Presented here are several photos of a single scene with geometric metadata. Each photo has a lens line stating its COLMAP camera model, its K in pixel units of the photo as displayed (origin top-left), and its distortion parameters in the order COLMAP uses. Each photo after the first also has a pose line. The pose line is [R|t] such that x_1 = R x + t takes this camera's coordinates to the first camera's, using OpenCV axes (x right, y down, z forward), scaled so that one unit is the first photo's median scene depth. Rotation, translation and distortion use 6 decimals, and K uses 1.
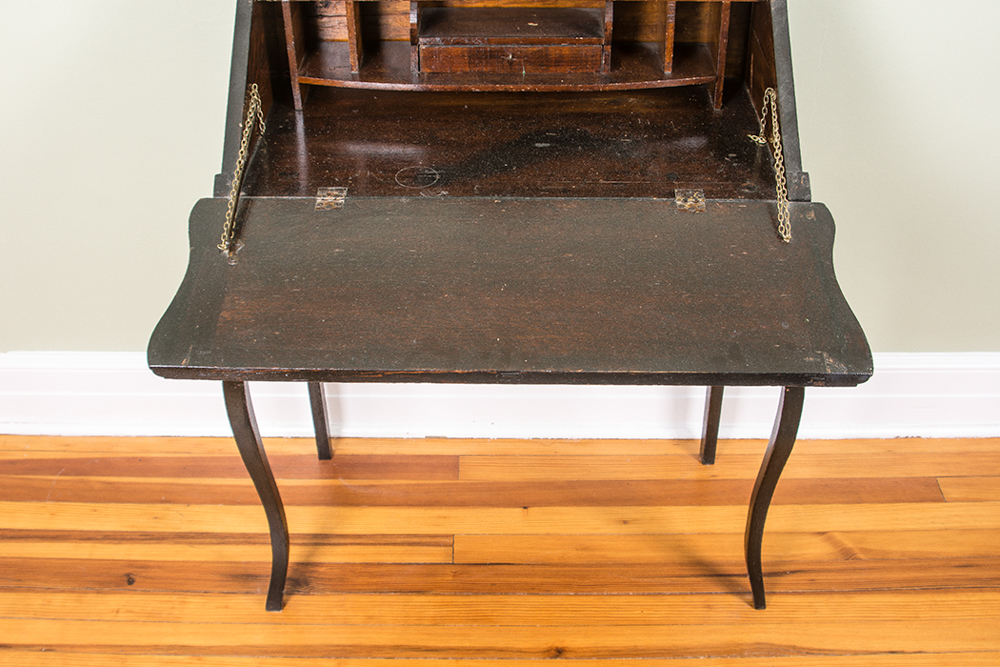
lens RADIAL K [[1193.4, 0, 493.4], [0, 1193.4, 316.6], [0, 0, 1]] dist [-0.158336, 0.000000]
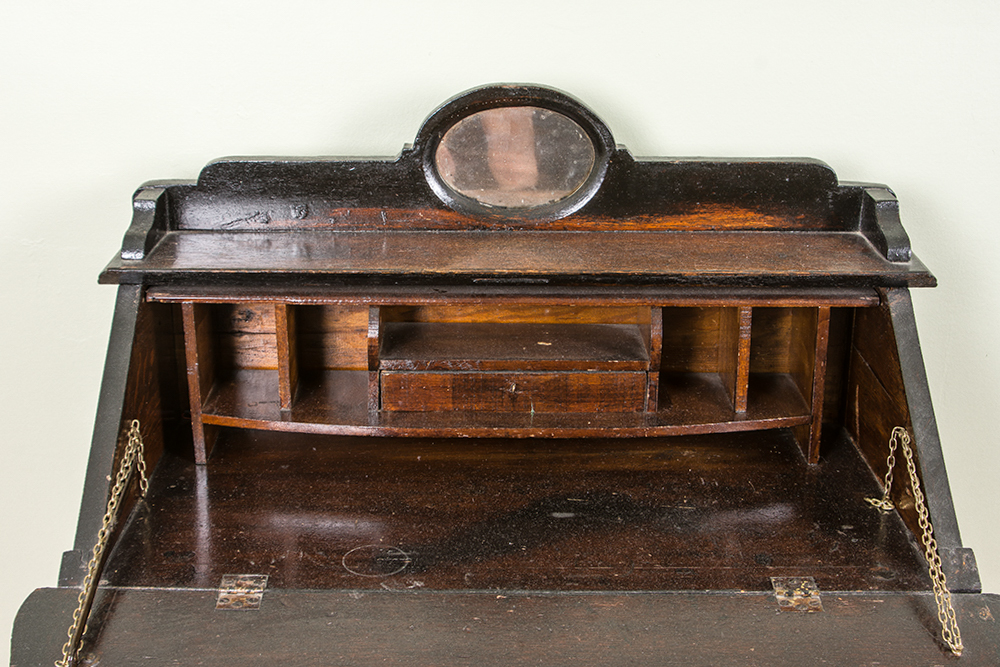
lens RADIAL K [[1403.5, 0, 494.5], [0, 1403.5, 341.6], [0, 0, 1]] dist [-0.088312, 0.000000]
pose [[0.999464, 0.006490, 0.032087, -0.022751], [0.003248, 0.955662, -0.294447, -0.005095], [-0.032575, 0.294393, 0.955129, 0.211702]]
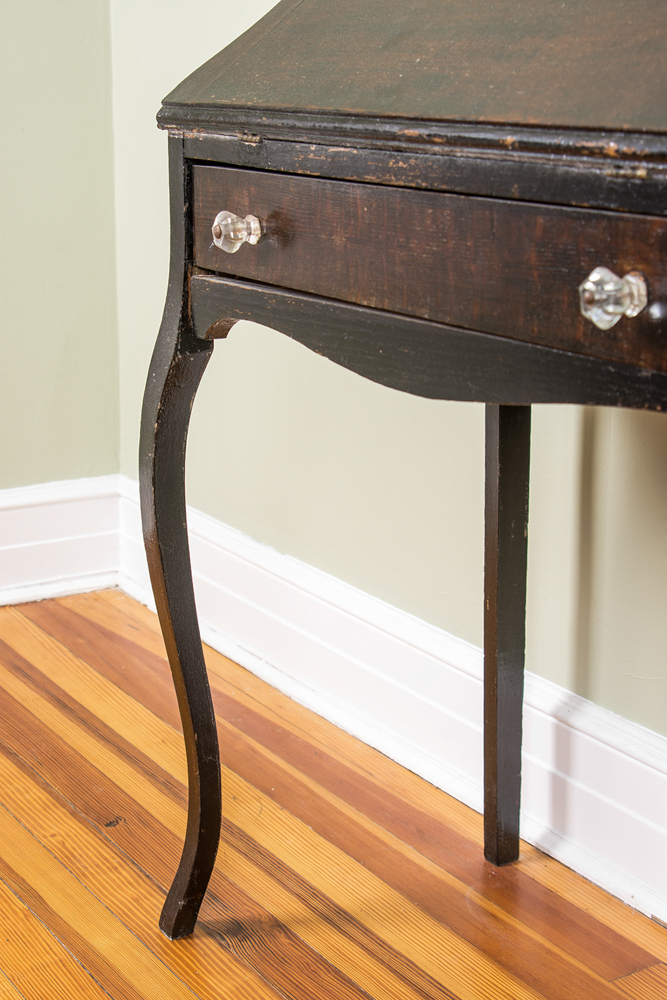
lens RADIAL K [[1720.4, 0, 323.5], [0, 1720.4, 519.4], [0, 0, 1]] dist [-0.051991, 0.000000]
pose [[0.526215, 0.231993, -0.818093, 0.612266], [-0.501487, 0.861621, -0.078230, 0.113853], [0.686738, 0.451429, 0.569740, 0.544174]]
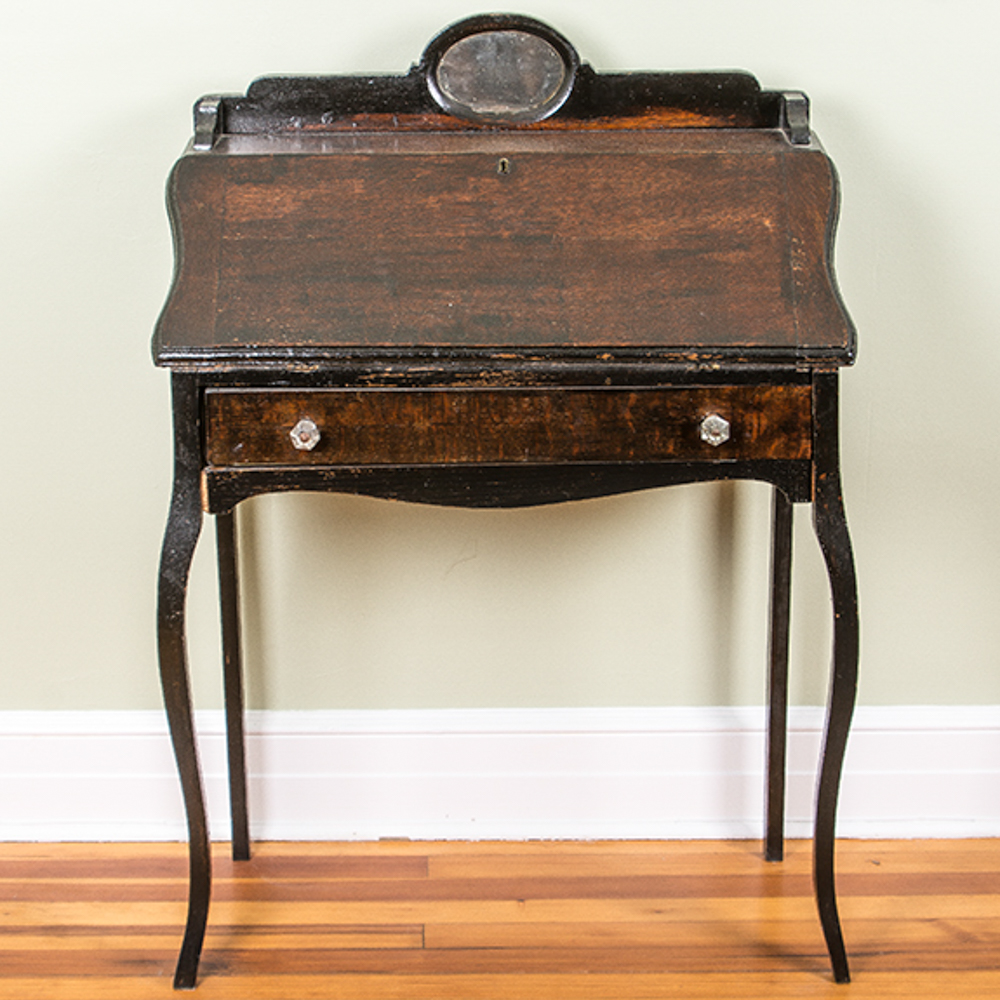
lens RADIAL K [[2609.5, 0, 457.1], [0, 2609.5, 487.8], [0, 0, 1]] dist [-0.120800, 0.000000]
pose [[0.999904, -0.001497, 0.013751, -0.043902], [0.005875, 0.945965, -0.324215, 0.566522], [-0.012523, 0.324265, 0.945883, -0.757320]]
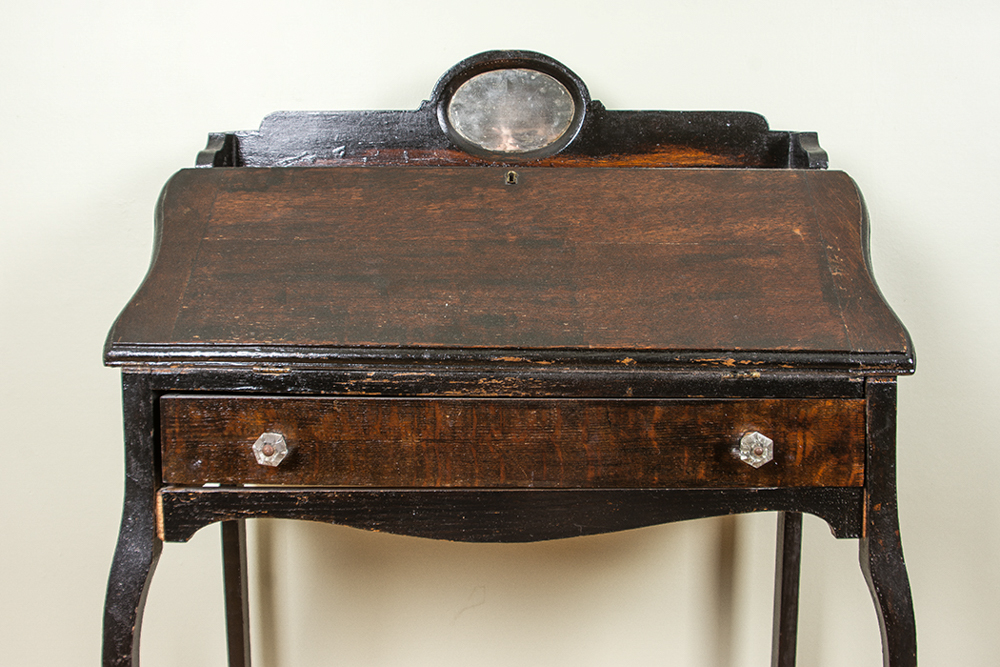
lens RADIAL K [[1193.4, 0, 497.5], [0, 1193.4, 335.3], [0, 0, 1]] dist [-0.158336, 0.000000]
pose [[0.999882, 0.014777, 0.004224, 0.004251], [-0.010582, 0.861281, -0.508019, 0.242852], [-0.011145, 0.507914, 0.861335, 0.297001]]
